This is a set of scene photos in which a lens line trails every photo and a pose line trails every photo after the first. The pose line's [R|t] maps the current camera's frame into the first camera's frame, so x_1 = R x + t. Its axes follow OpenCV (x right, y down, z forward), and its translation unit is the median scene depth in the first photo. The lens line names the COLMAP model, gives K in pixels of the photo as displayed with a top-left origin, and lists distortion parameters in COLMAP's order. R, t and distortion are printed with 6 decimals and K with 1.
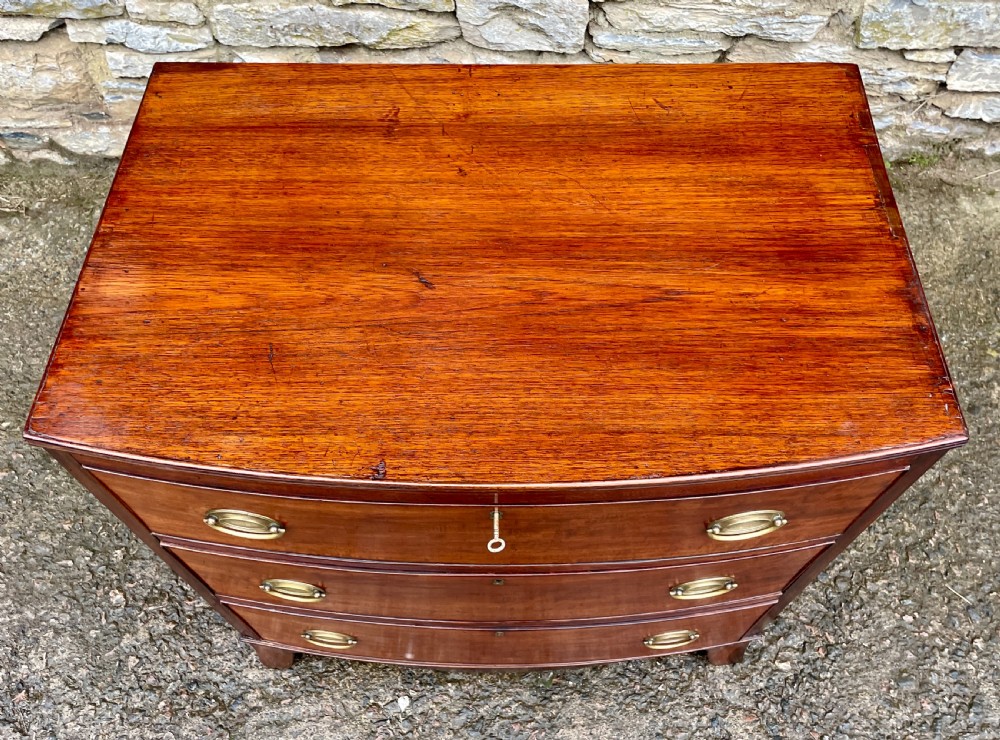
lens RADIAL K [[827.9, 0, 507.6], [0, 827.9, 348.4], [0, 0, 1]] dist [0.069163, -0.083840]
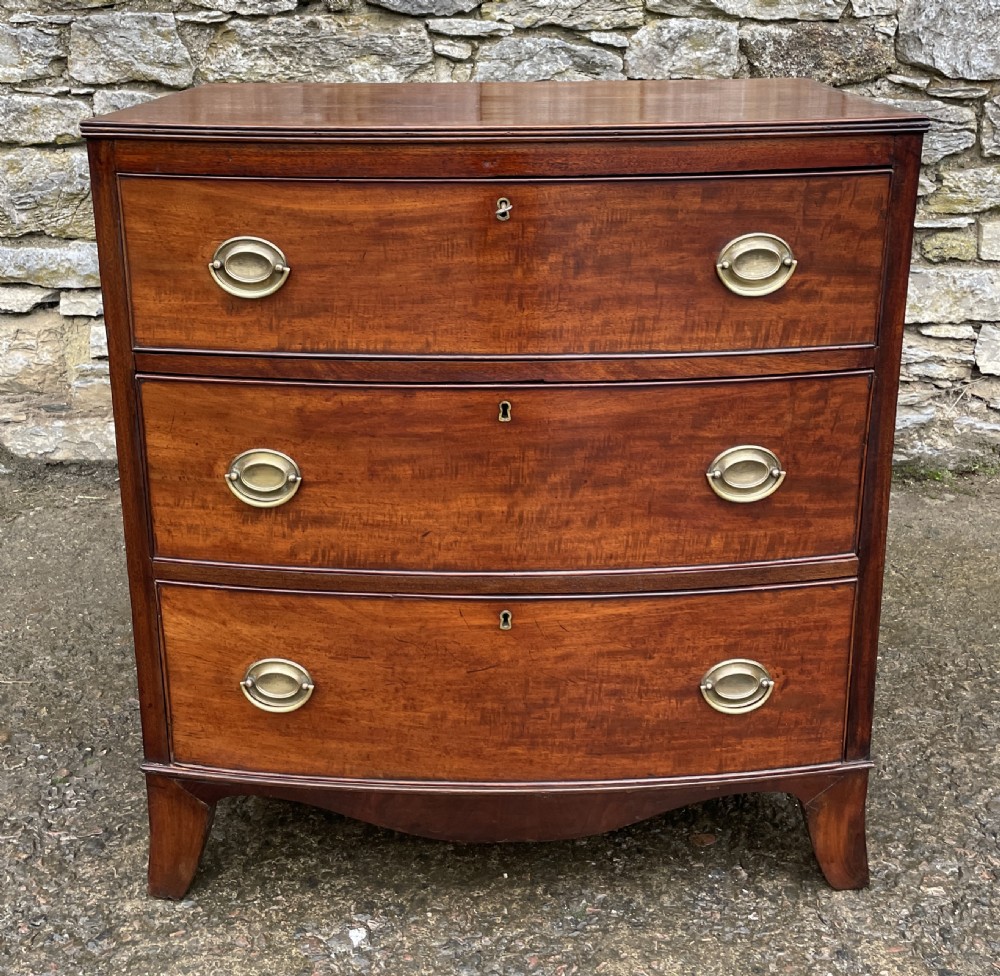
lens RADIAL K [[1149.3, 0, 489.1], [0, 1149.3, 337.9], [0, 0, 1]] dist [0.031087, 0.000000]
pose [[0.999938, -0.008286, -0.007437, -0.011965], [0.001269, 0.748453, -0.663187, 0.676691], [0.011061, 0.663136, 0.748417, 0.020029]]
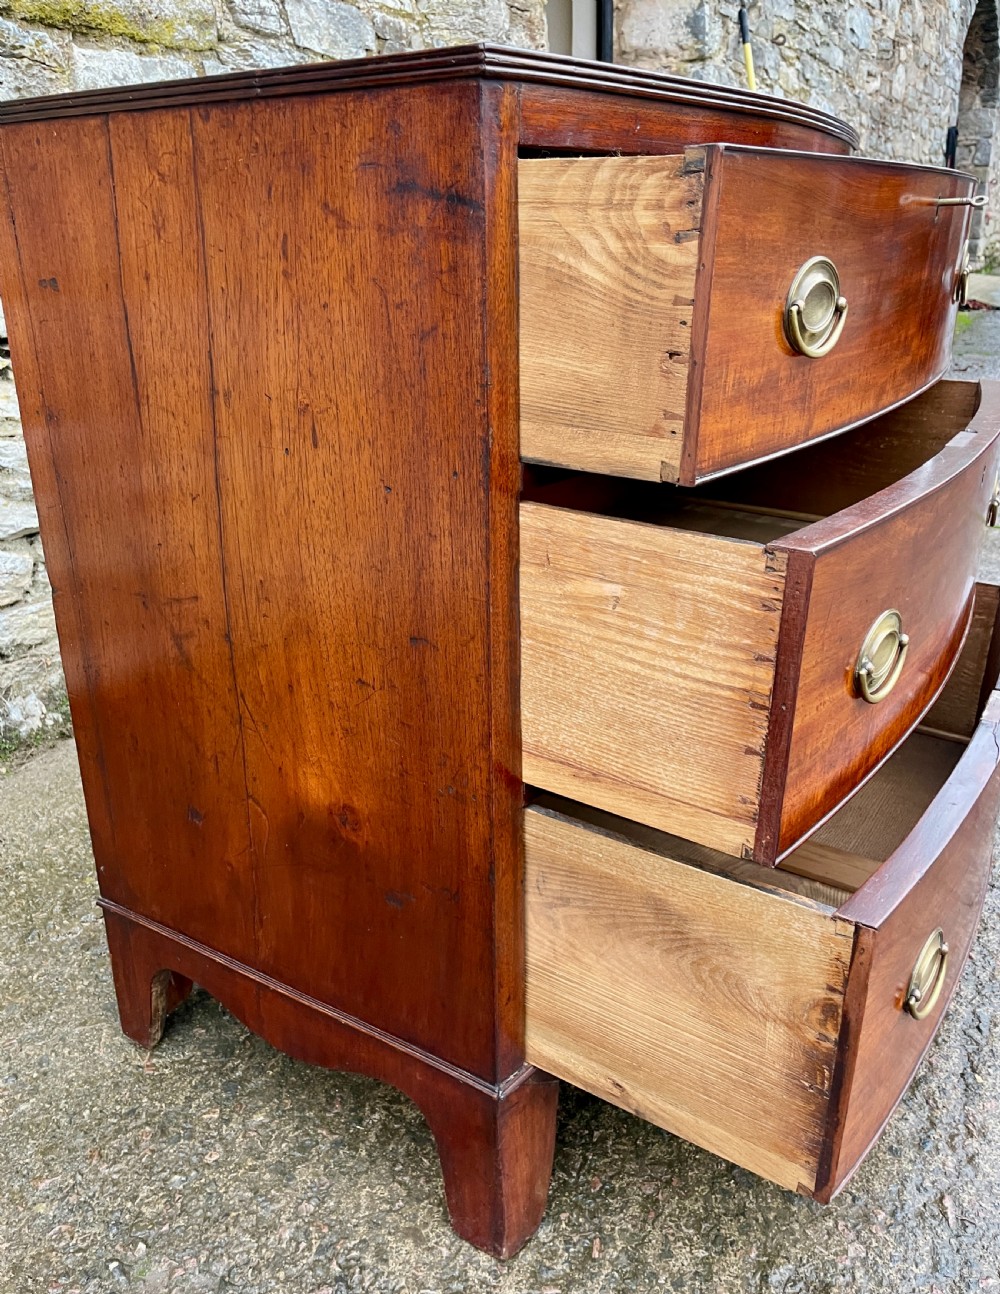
lens RADIAL K [[1033.6, 0, 498.7], [0, 1033.6, 624.4], [0, 0, 1]] dist [0.051503, -0.060116]
pose [[0.524644, -0.310716, 0.792593, -0.666215], [0.730325, 0.642685, -0.231478, 0.288678], [-0.437464, 0.700294, 0.564104, 0.430360]]
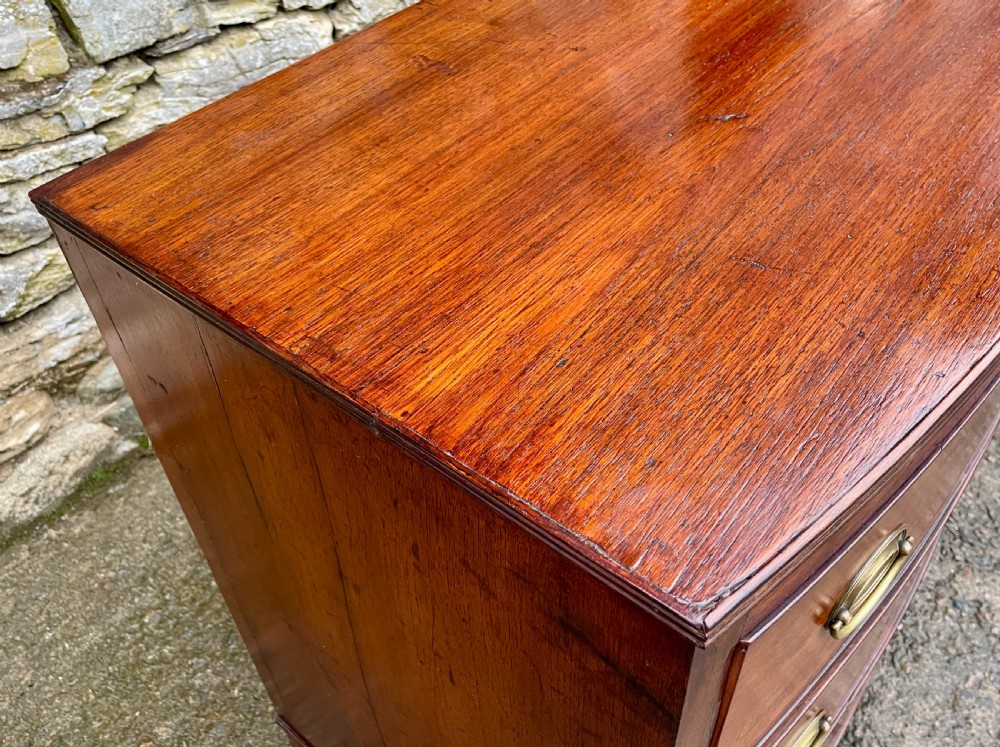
lens RADIAL K [[858.9, 0, 487.6], [0, 858.9, 362.2], [0, 0, 1]] dist [0.019406, -0.026923]
pose [[0.634507, -0.554936, 0.538002, -0.400165], [0.684815, 0.726372, -0.058421, -0.017876], [-0.358370, 0.405500, 0.840916, 0.319808]]
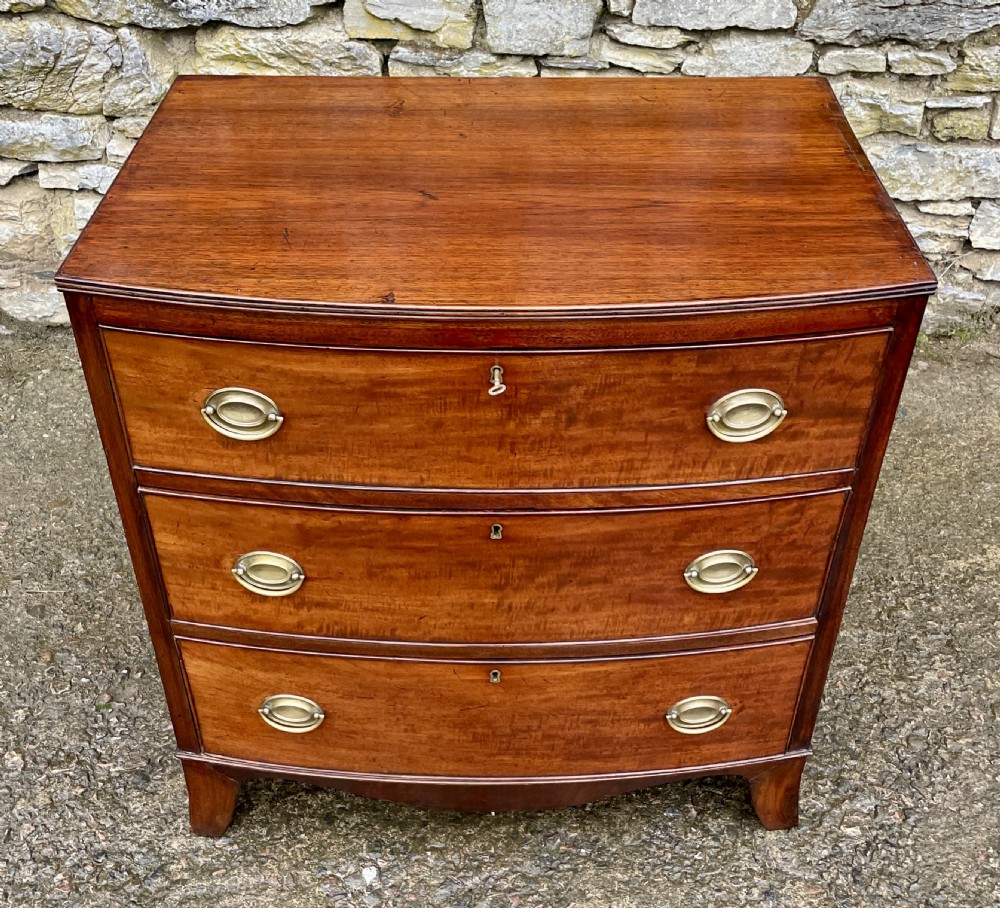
lens RADIAL K [[1126.3, 0, 499.5], [0, 1126.3, 390.9], [0, 0, 1]] dist [0.044638, 0.000000]
pose [[0.999979, 0.000350, 0.006483, -0.010261], [0.001971, 0.935100, -0.354379, 0.379690], [-0.006186, 0.354384, 0.935079, -0.153913]]
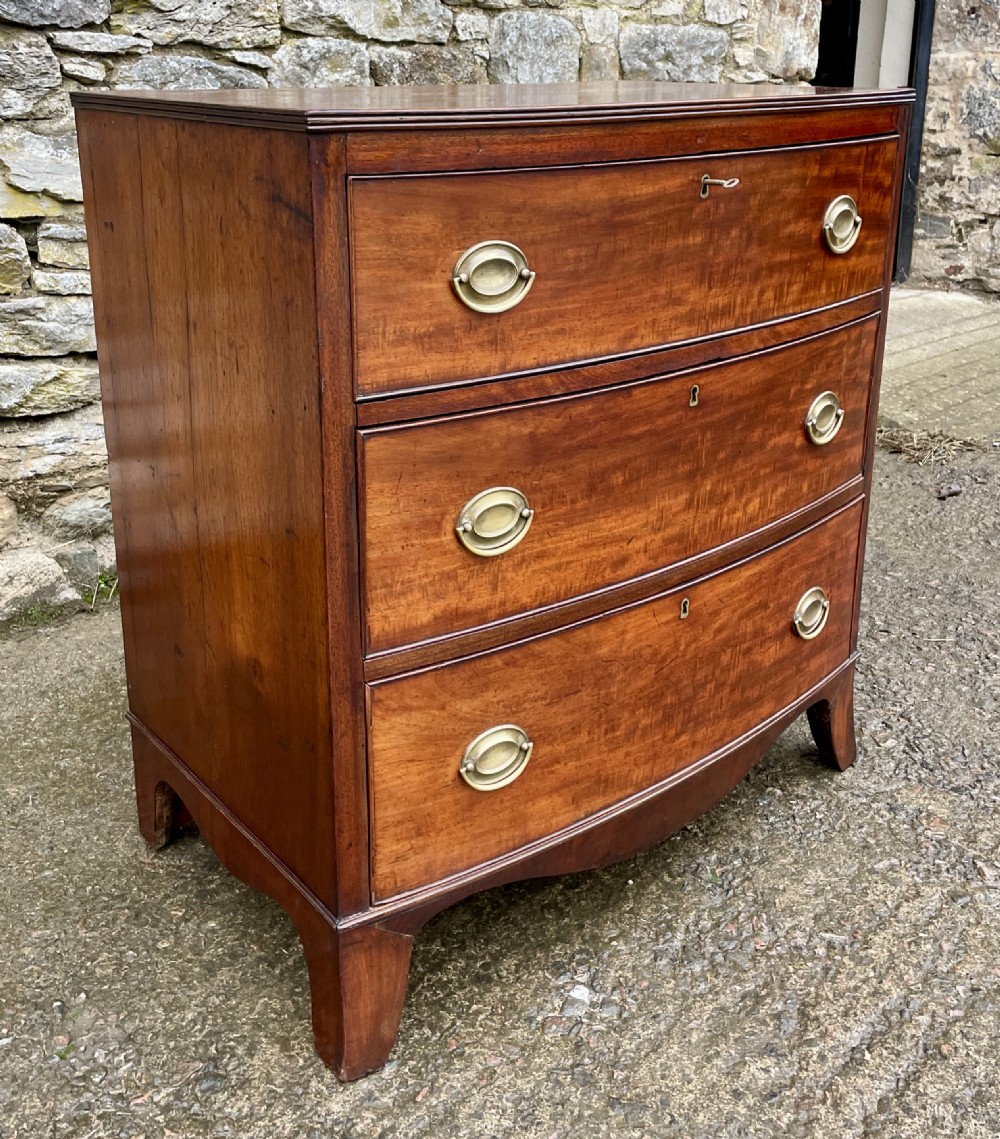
lens RADIAL K [[1203.2, 0, 490.7], [0, 1203.2, 434.7], [0, 0, 1]] dist [0.040584, 0.000000]
pose [[0.768670, -0.194636, 0.609313, -0.633133], [0.544069, 0.699860, -0.462802, 0.514097], [-0.336356, 0.687251, 0.643857, 0.180199]]
